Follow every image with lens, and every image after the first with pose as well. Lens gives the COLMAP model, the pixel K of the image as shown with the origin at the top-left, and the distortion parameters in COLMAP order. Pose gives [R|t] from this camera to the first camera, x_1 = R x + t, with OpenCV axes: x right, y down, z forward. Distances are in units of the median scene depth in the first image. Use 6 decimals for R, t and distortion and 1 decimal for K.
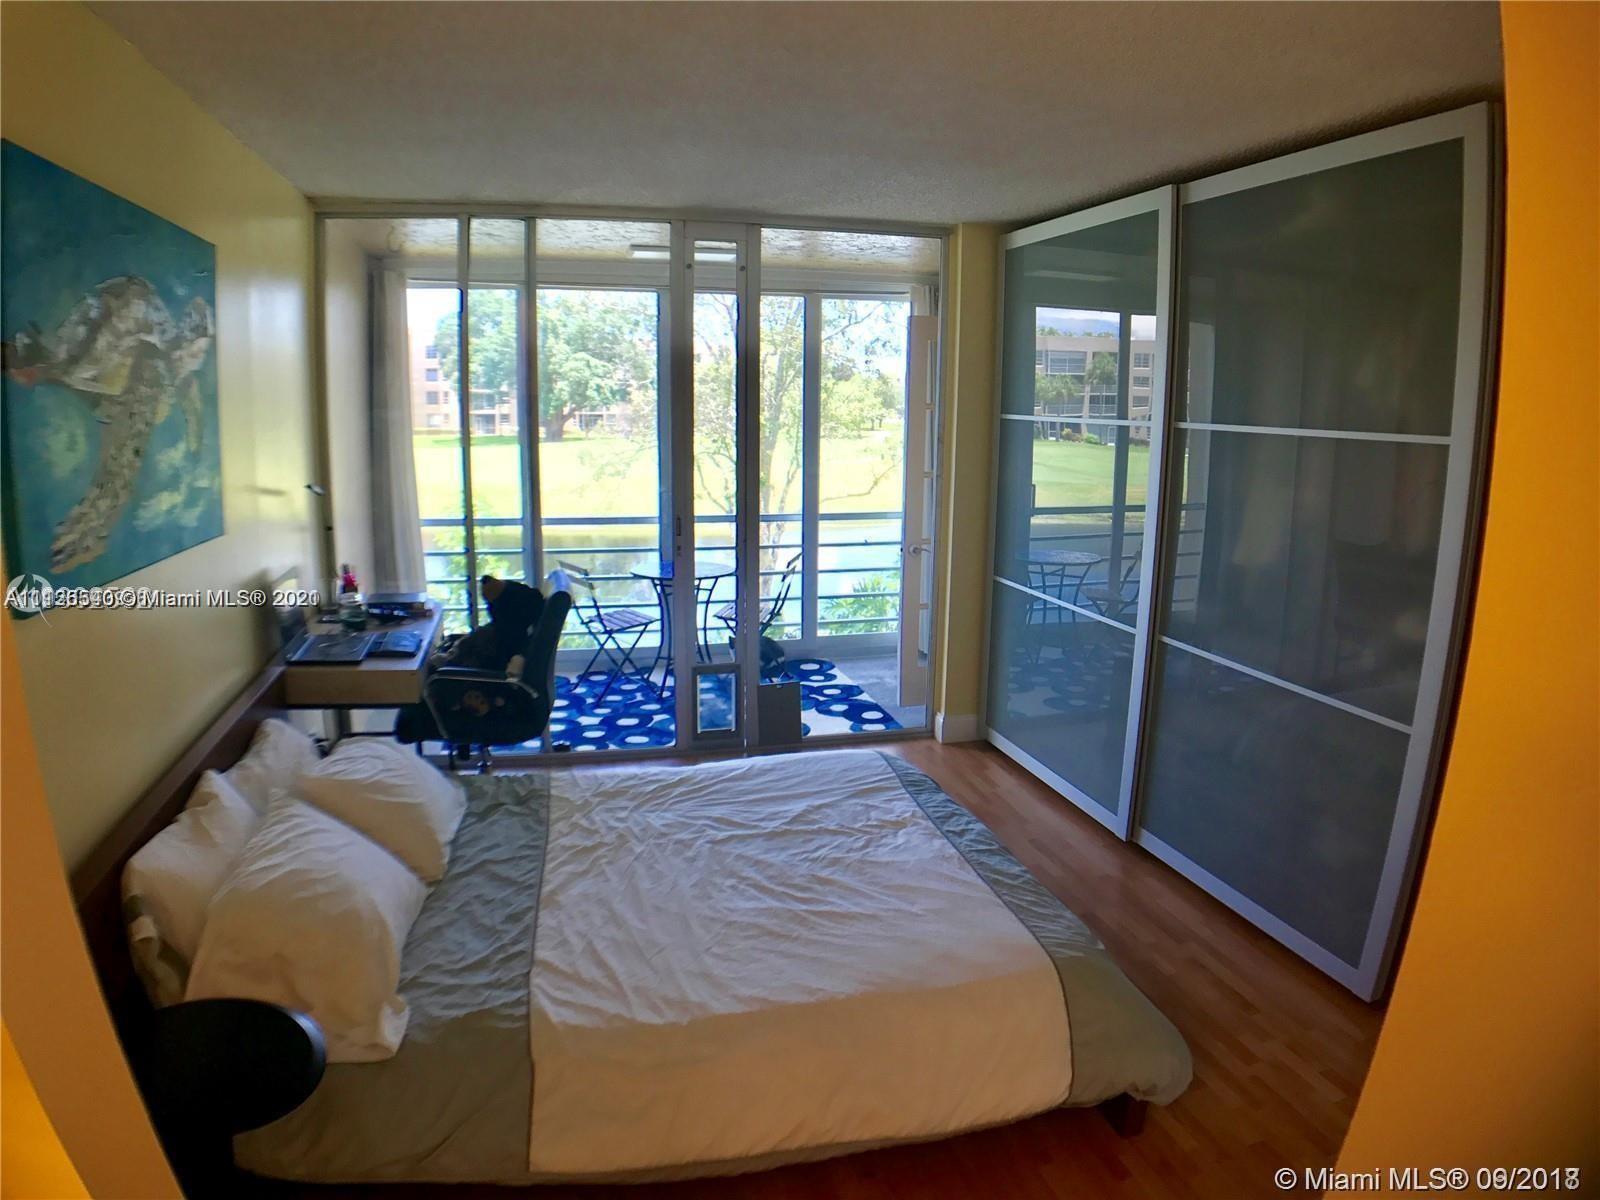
lens RADIAL K [[1050.4, 0, 800.0], [0, 1050.4, 600.0], [0, 0, 1]] dist [-0.114483, 0.002049]
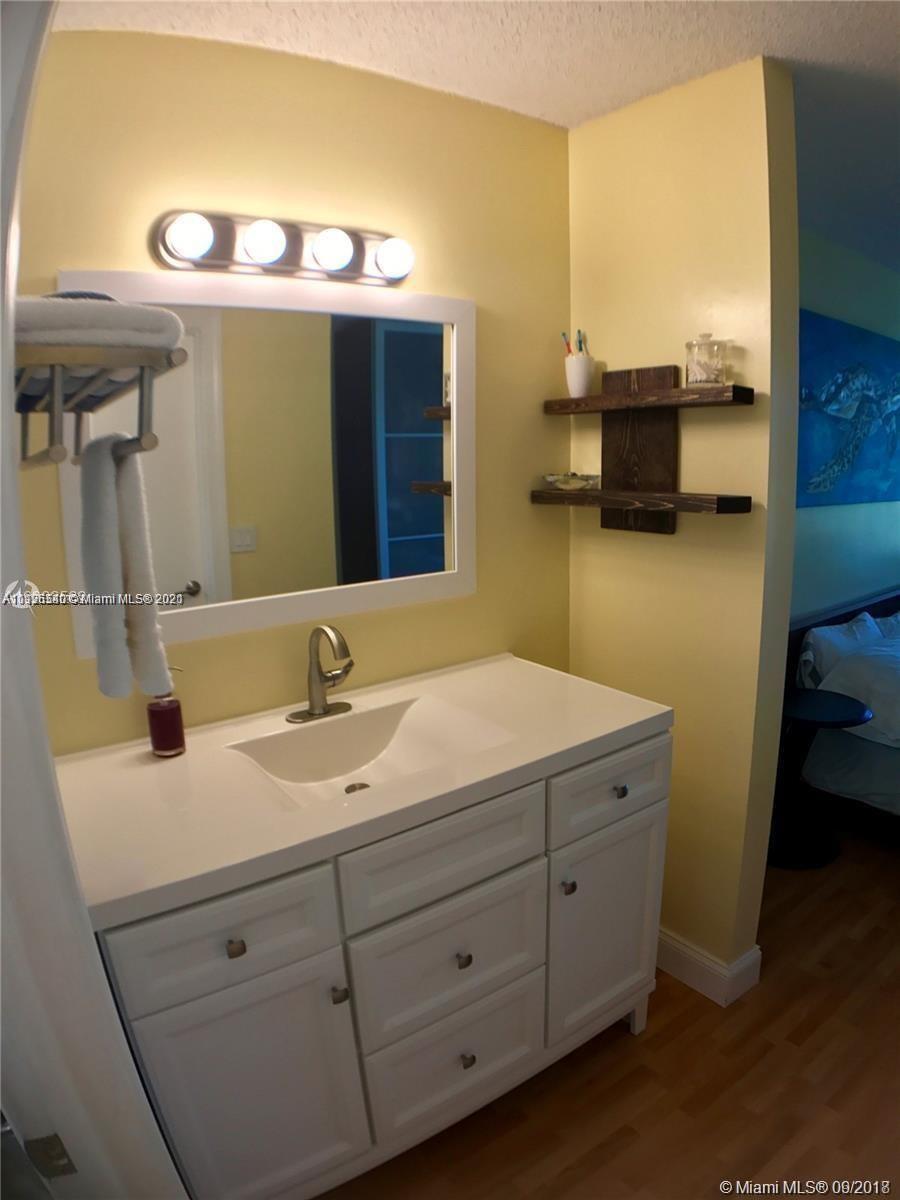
lens RADIAL K [[788.1, 0, 450.0], [0, 788.1, 600.0], [0, 0, 1]] dist [-0.179716, 0.004687]
pose [[0.406859, 0.159471, -0.899464, 0.314836], [-0.154747, 0.982445, 0.104186, 0.099612], [0.900289, 0.096800, 0.424394, -0.285844]]
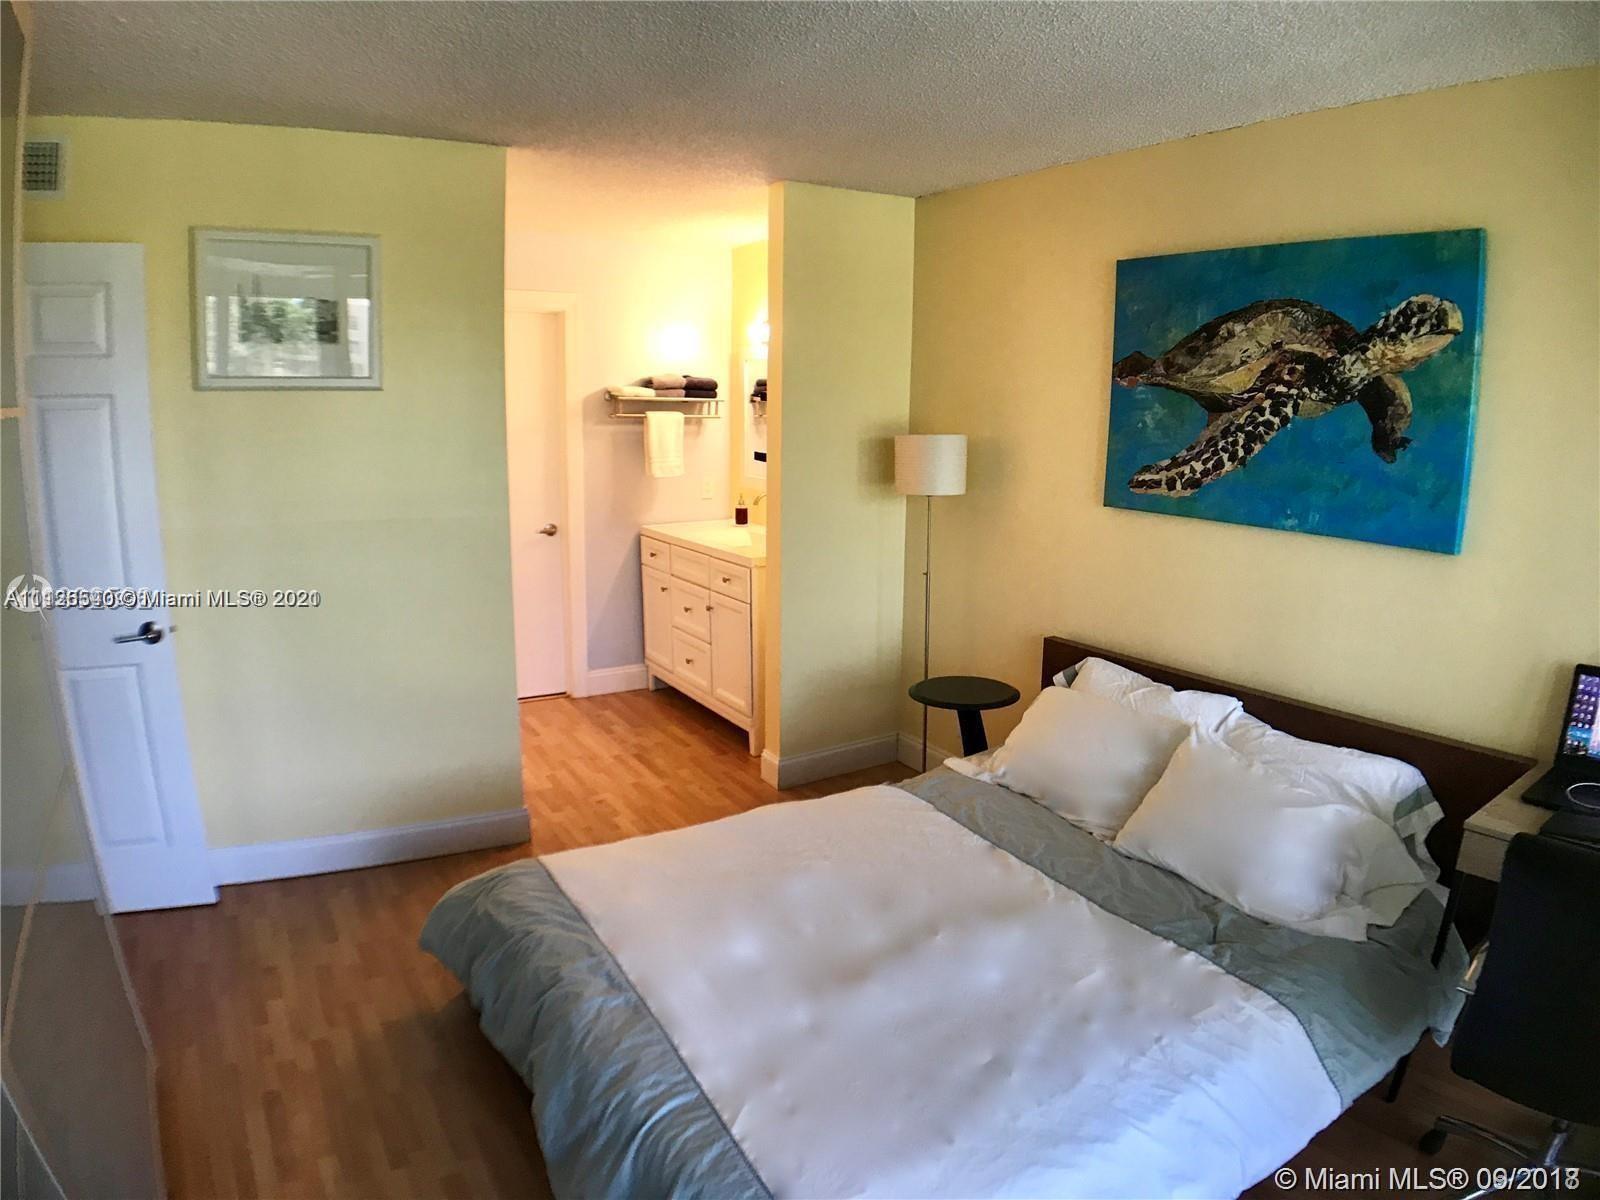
lens RADIAL K [[1121.7, 0, 800.0], [0, 1121.7, 600.0], [0, 0, 1]] dist [0.217394, 0.001474]
pose [[-0.964867, 0.048405, -0.258240, 0.222569], [-0.051033, 0.929637, 0.364926, -0.423418], [0.257734, 0.365284, -0.894506, 2.004031]]
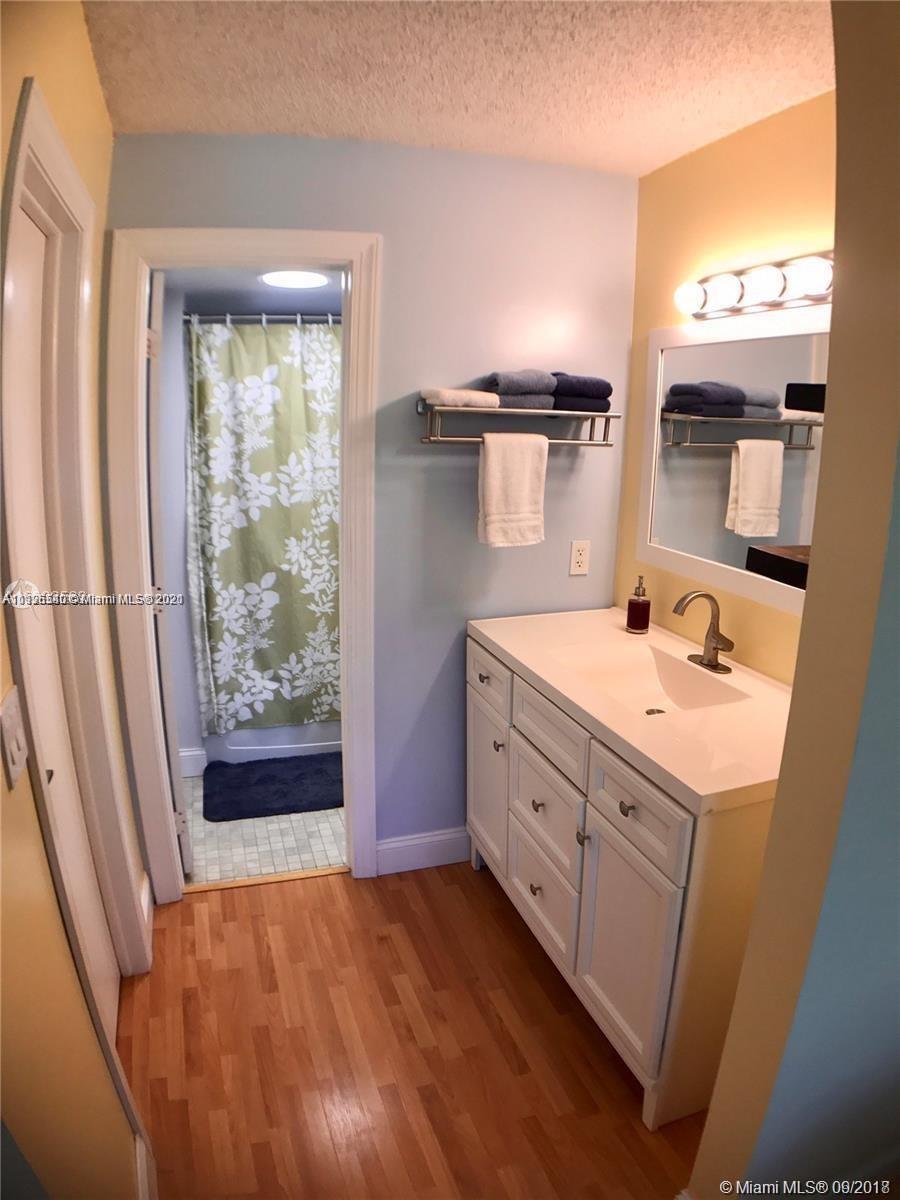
lens RADIAL K [[788.1, 0, 450.0], [0, 788.1, 600.0], [0, 0, 1]] dist [-0.179716, 0.004687]
pose [[-0.998093, 0.005511, -0.061484, 0.008381], [-0.020089, 0.912795, 0.407923, -0.116926], [0.058370, 0.408380, -0.910944, 0.632065]]
